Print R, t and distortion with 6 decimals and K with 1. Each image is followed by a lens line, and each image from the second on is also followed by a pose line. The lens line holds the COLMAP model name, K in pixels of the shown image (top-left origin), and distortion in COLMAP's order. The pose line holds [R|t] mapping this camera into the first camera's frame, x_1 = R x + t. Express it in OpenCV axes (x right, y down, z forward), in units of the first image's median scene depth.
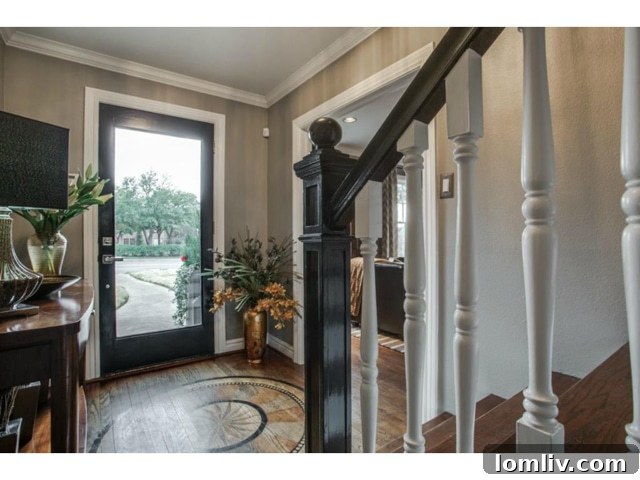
lens RADIAL K [[358.1, 0, 320.0], [0, 358.1, 240.0], [0, 0, 1]] dist [-0.000111, -0.000162]
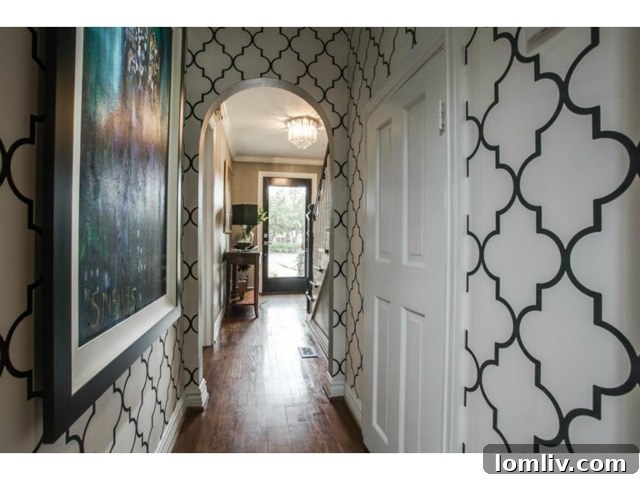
lens RADIAL K [[358.1, 0, 320.0], [0, 358.1, 240.0], [0, 0, 1]] dist [-0.000111, -0.000162]
pose [[0.927644, 0.006503, -0.373408, 0.498819], [-0.006855, 0.999976, 0.000386, 0.022023], [0.373402, 0.002202, 0.927667, -0.850231]]
